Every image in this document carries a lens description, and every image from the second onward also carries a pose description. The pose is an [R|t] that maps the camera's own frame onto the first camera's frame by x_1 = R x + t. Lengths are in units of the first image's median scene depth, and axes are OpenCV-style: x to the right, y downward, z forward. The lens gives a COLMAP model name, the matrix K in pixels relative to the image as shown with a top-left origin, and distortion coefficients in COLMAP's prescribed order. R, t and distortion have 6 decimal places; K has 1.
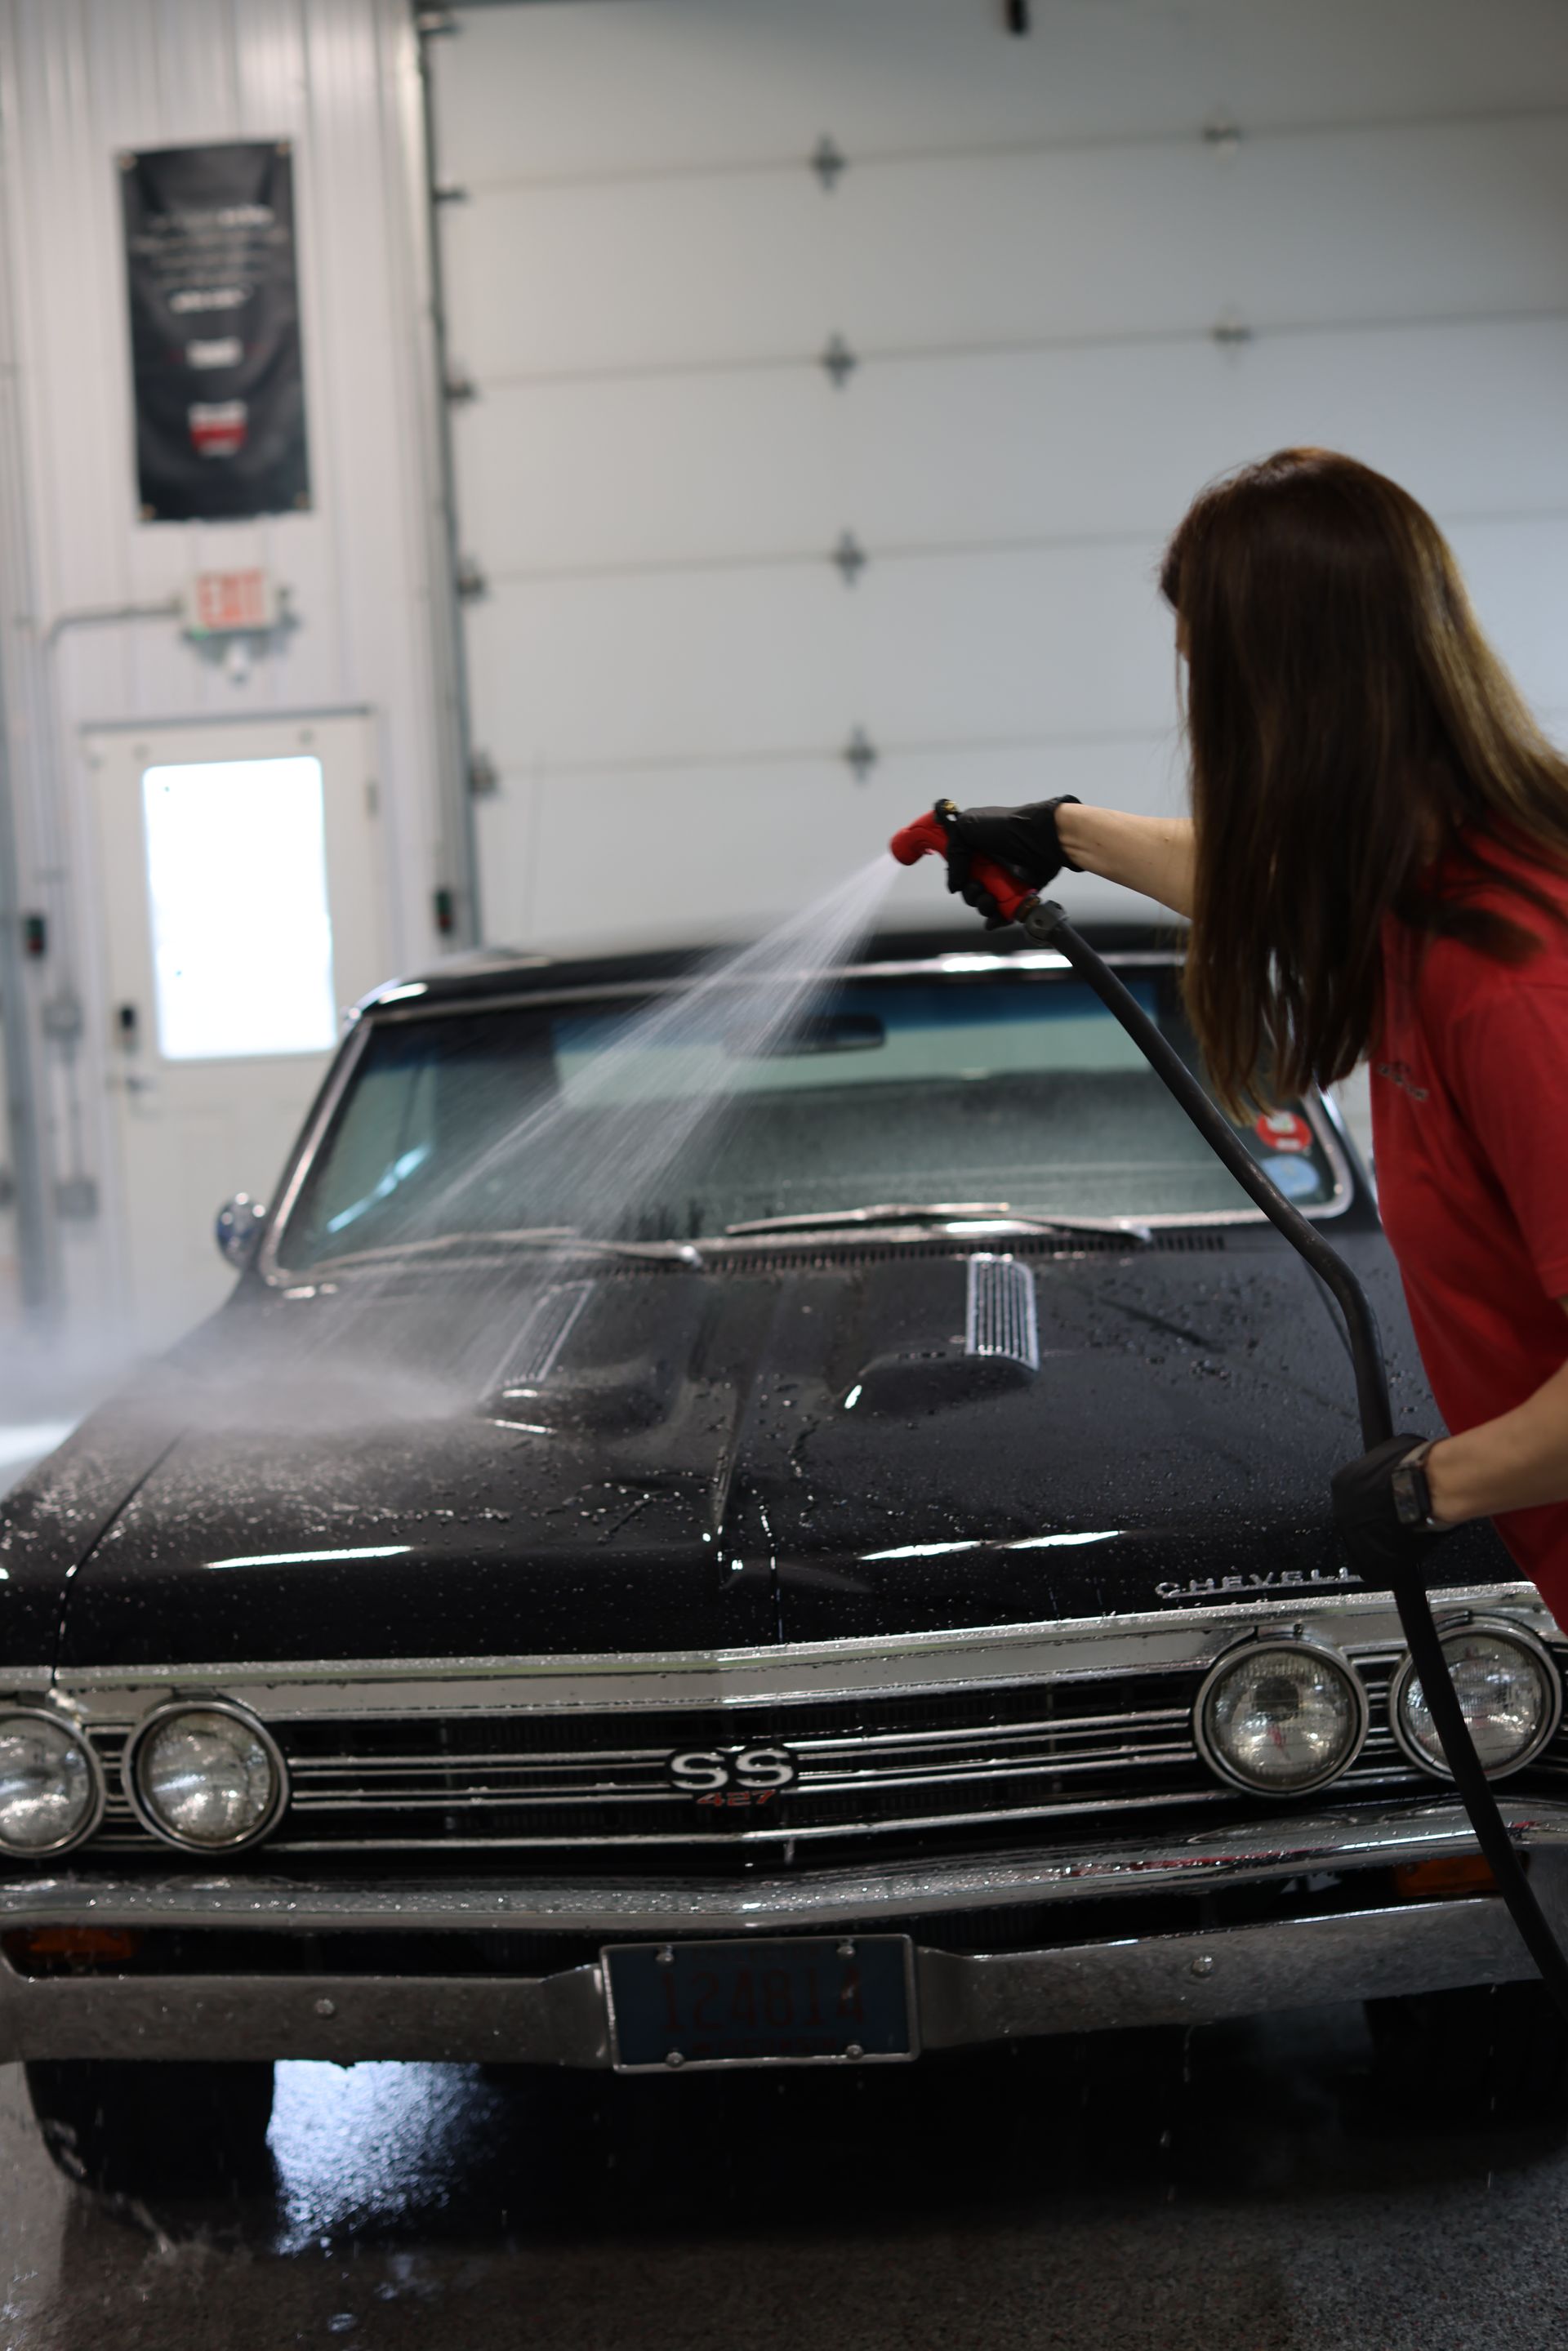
lens RADIAL K [[3479.0, 0, 784.0], [0, 3479.0, 1175.5], [0, 0, 1]] dist [-0.288307, 0.880810]
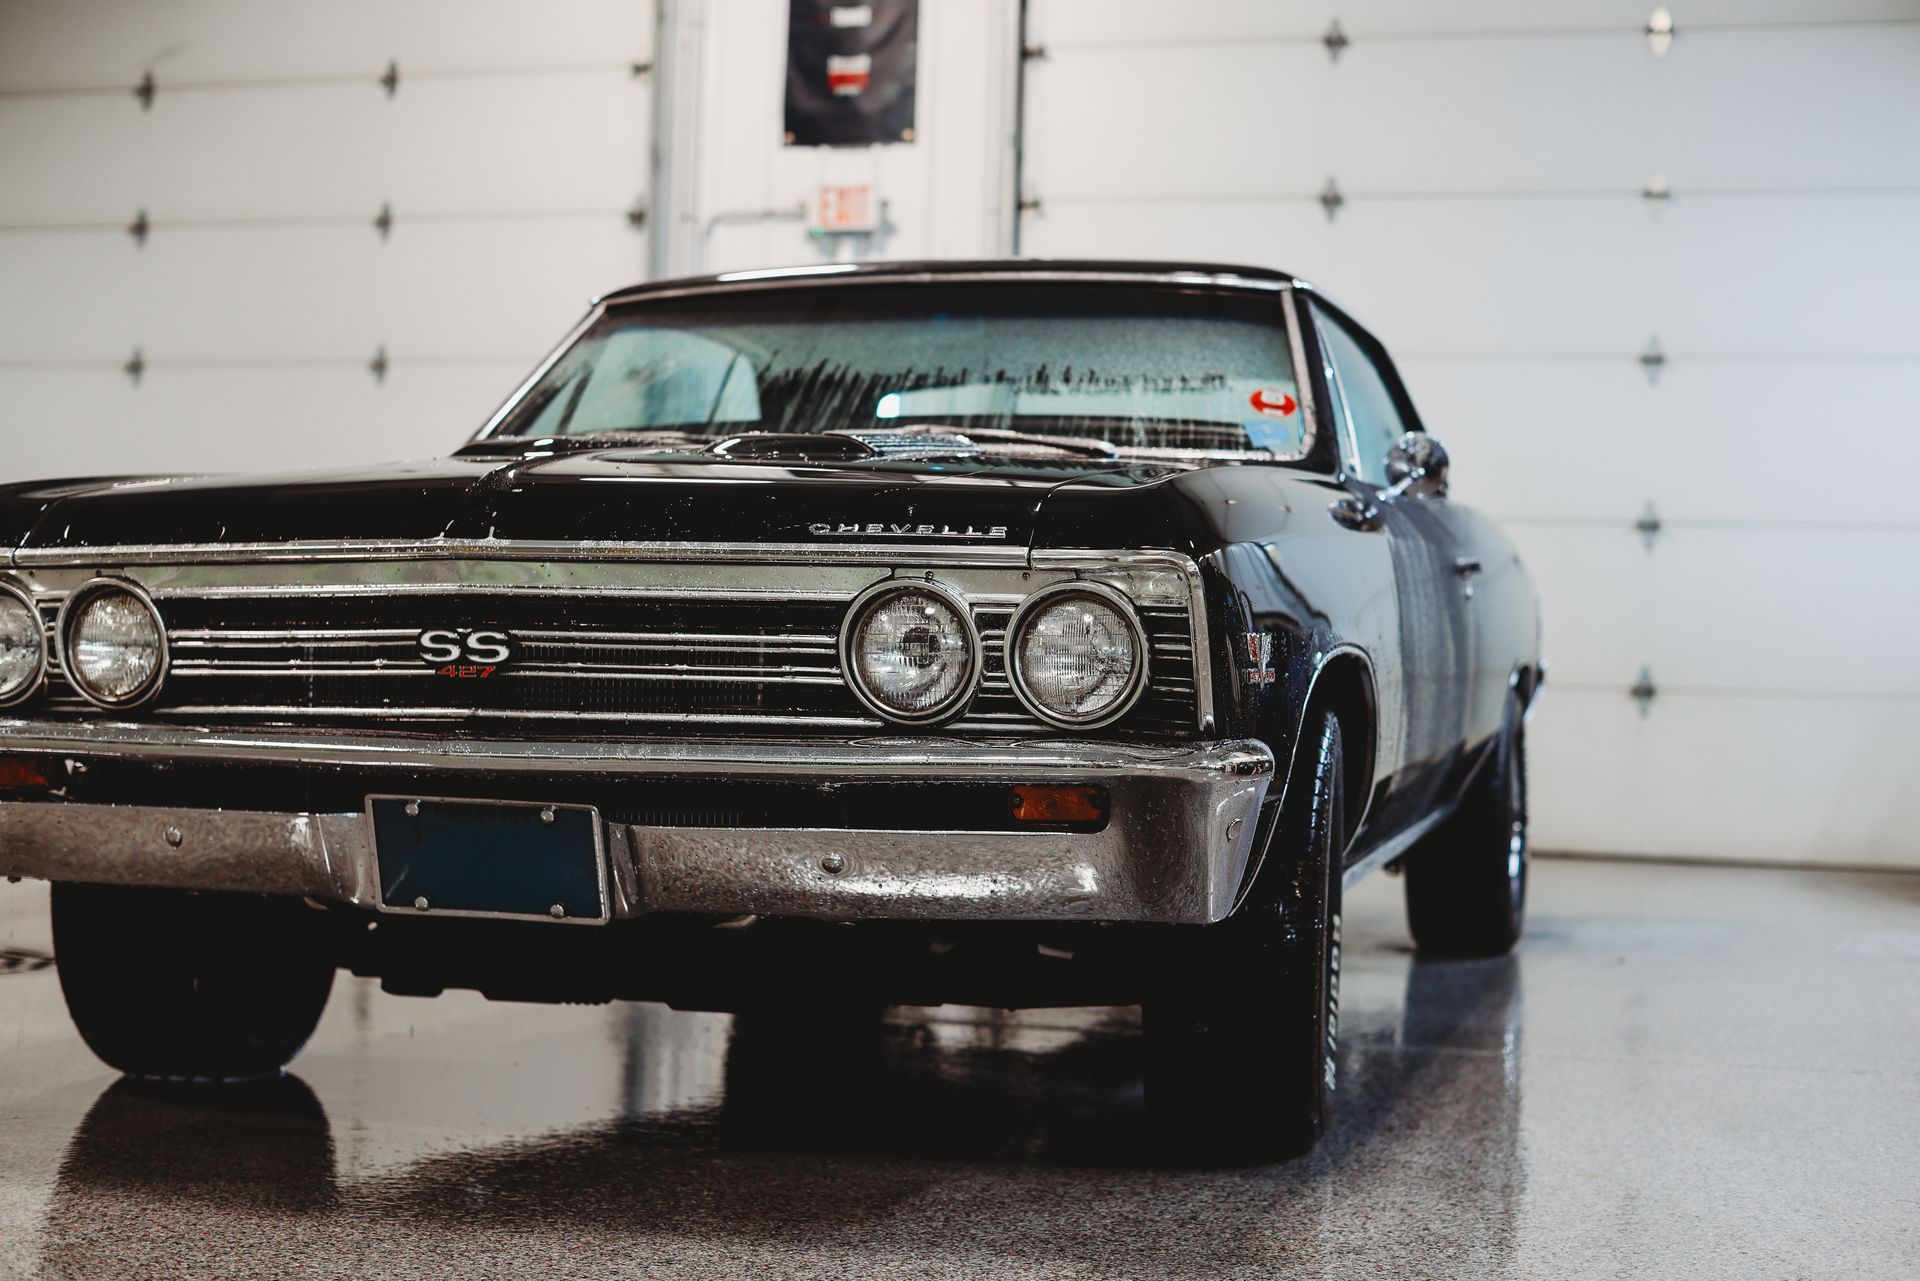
lens RADIAL K [[2841.1, 0, 960.0], [0, 2841.1, 640.5], [0, 0, 1]] dist [-0.288307, 0.880810]
pose [[0.974726, 0.085817, -0.206264, 0.353500], [-0.104226, 0.991324, -0.080088, 0.224843], [0.197602, 0.099562, 0.975213, 0.051537]]
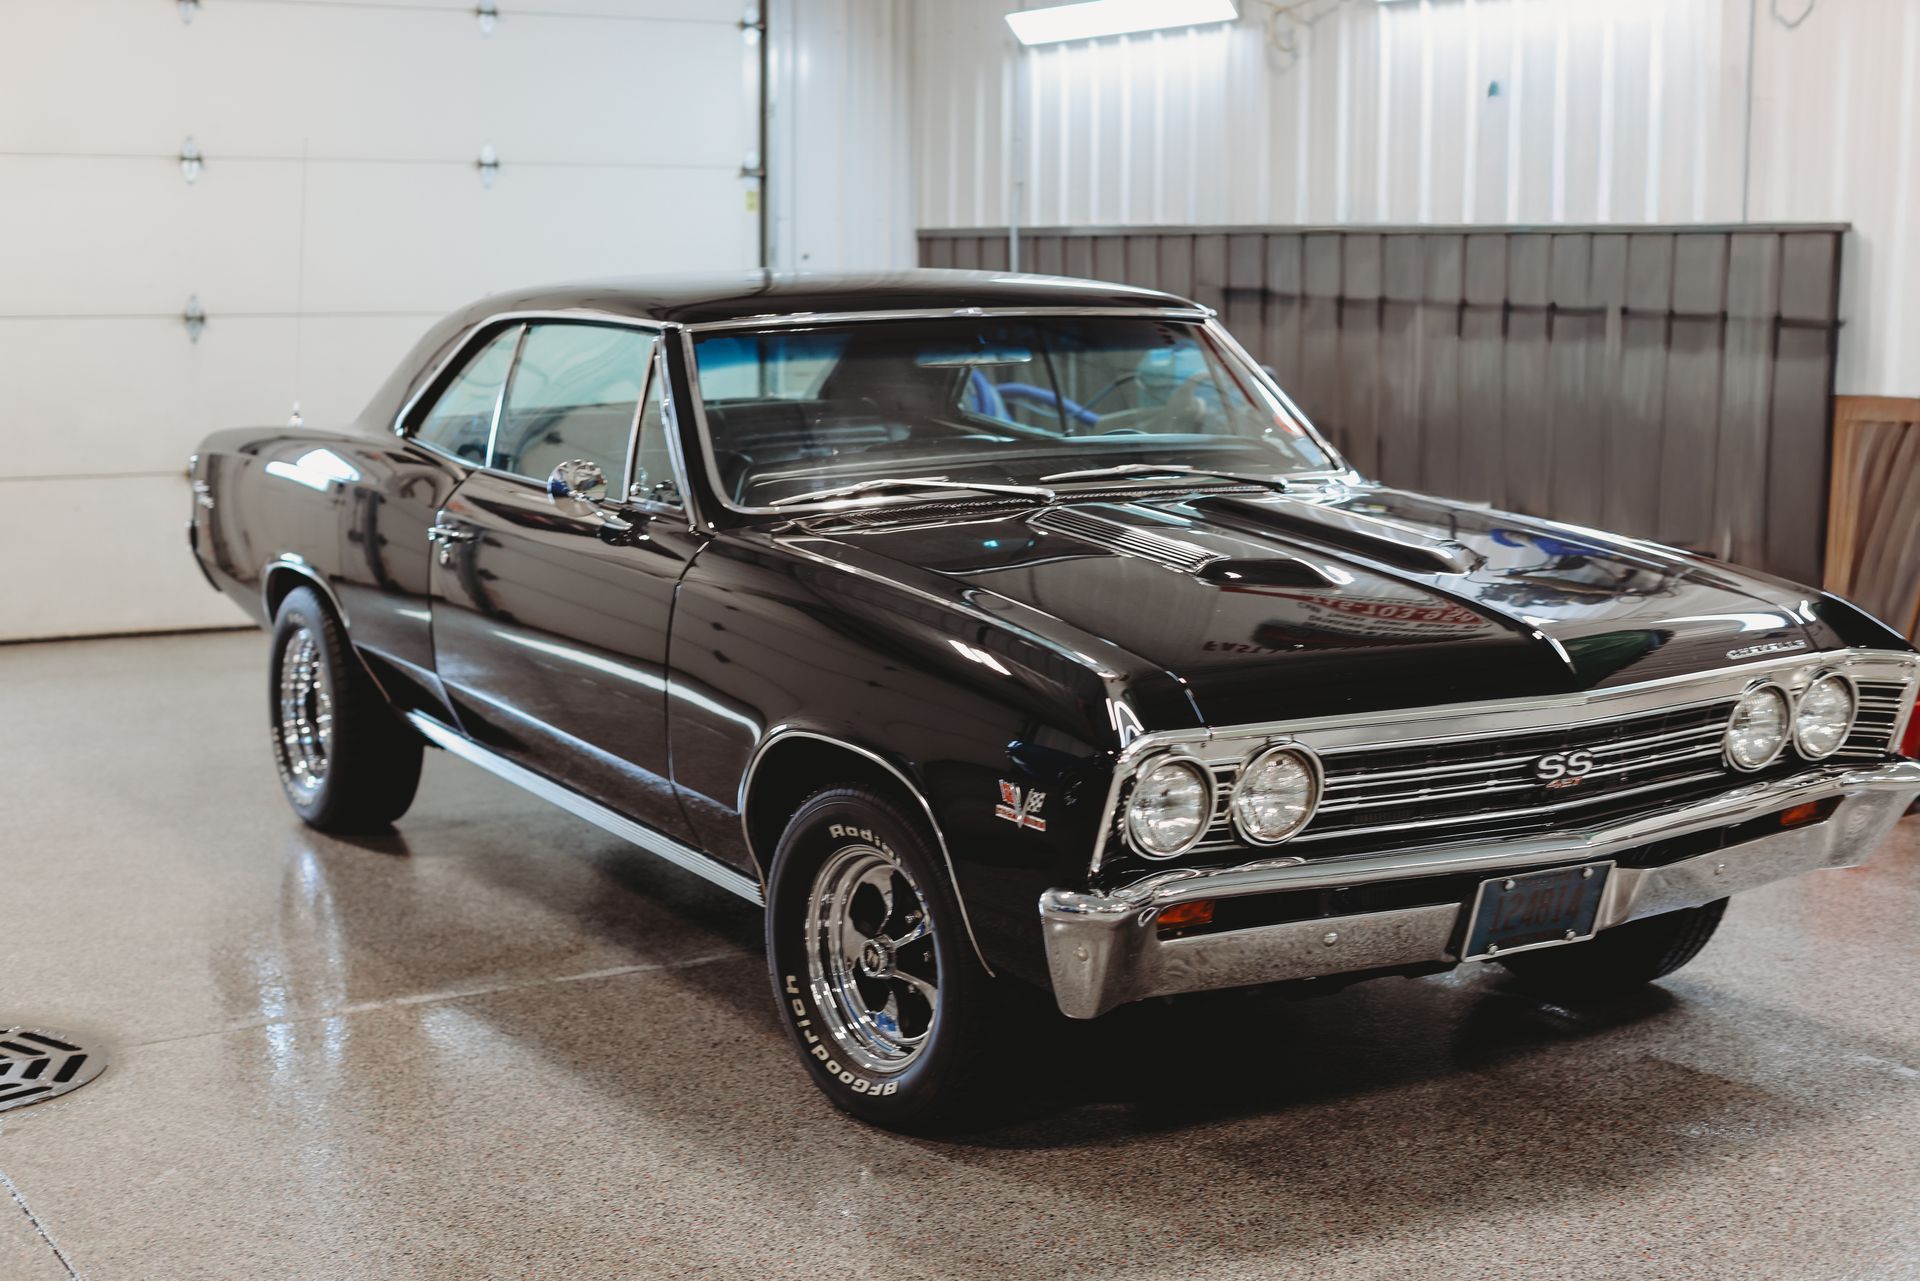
lens RADIAL K [[2841.1, 0, 960.0], [0, 2841.1, 640.5], [0, 0, 1]] dist [-0.288307, 0.880810]
pose [[0.811191, -0.014220, 0.584609, -1.028153], [-0.005529, 0.999473, 0.031984, 0.066354], [-0.584755, -0.029177, 0.810685, 0.056564]]
